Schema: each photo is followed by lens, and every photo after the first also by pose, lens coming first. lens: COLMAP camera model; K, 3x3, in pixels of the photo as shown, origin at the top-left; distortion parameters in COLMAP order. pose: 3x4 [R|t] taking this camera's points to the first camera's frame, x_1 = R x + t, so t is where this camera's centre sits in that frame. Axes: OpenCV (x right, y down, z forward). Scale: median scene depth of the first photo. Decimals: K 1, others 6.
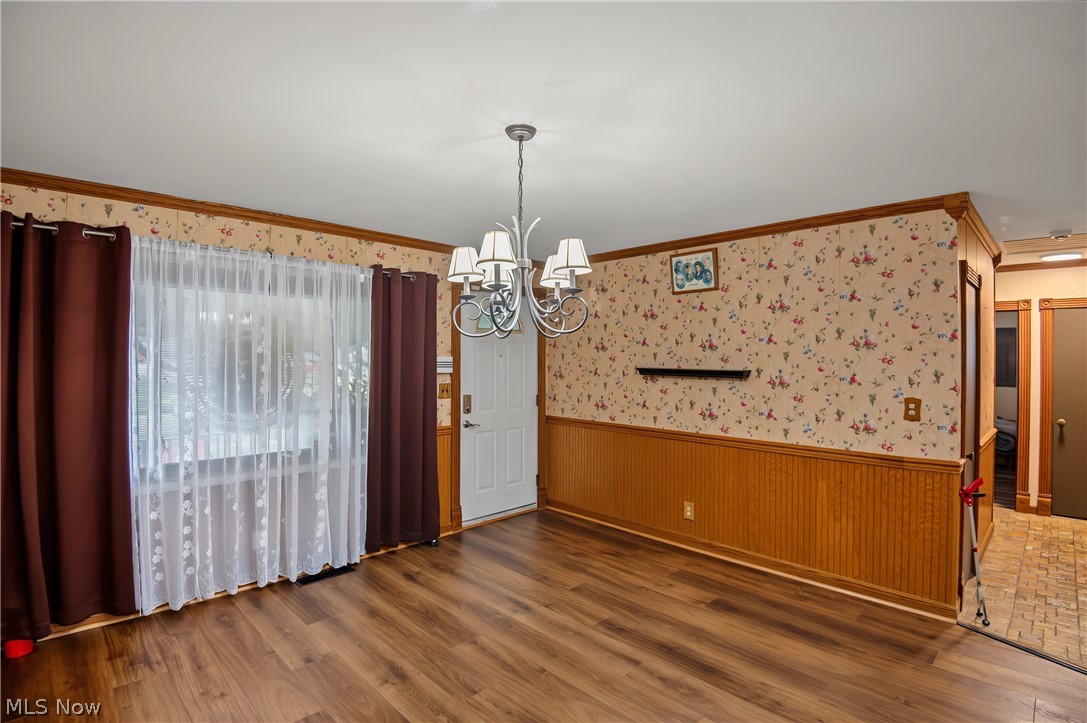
lens RADIAL K [[523.7, 0, 570.9], [0, 523.7, 359.4], [0, 0, 1]] dist [-0.025179, -0.009473]
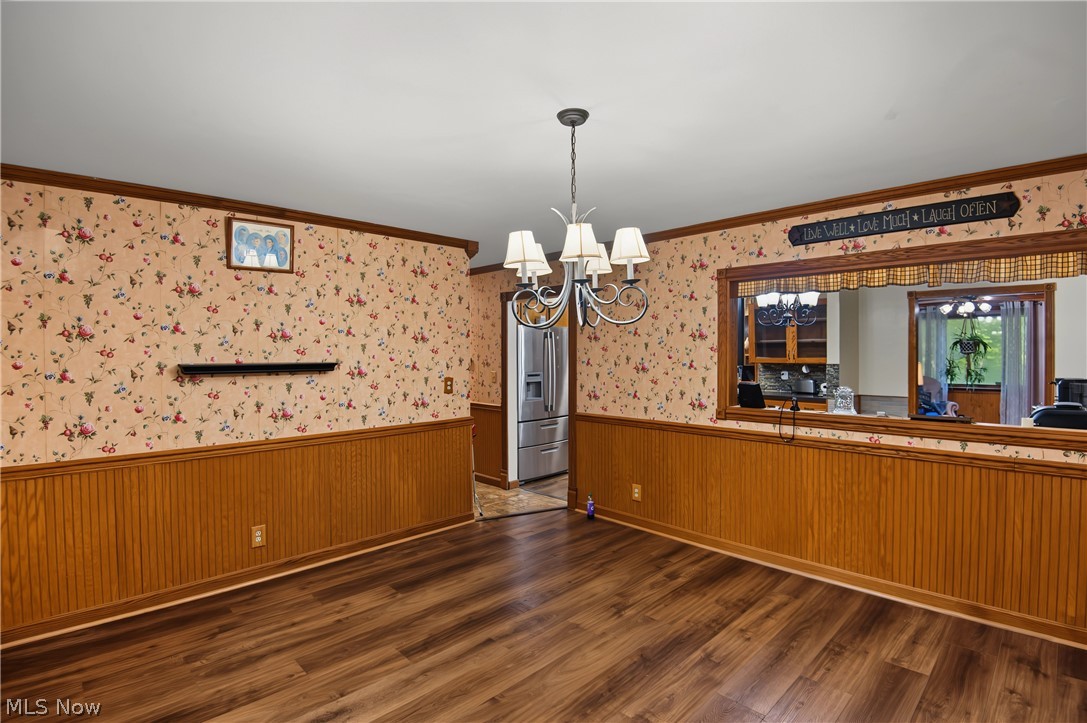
lens RADIAL K [[523.7, 0, 513.2], [0, 523.7, 358.4], [0, 0, 1]] dist [-0.025179, -0.009473]
pose [[0.065758, -0.021022, 0.997614, -0.616926], [0.007995, 0.999757, 0.020540, -0.004059], [-0.997804, 0.006625, 0.065910, 0.600738]]
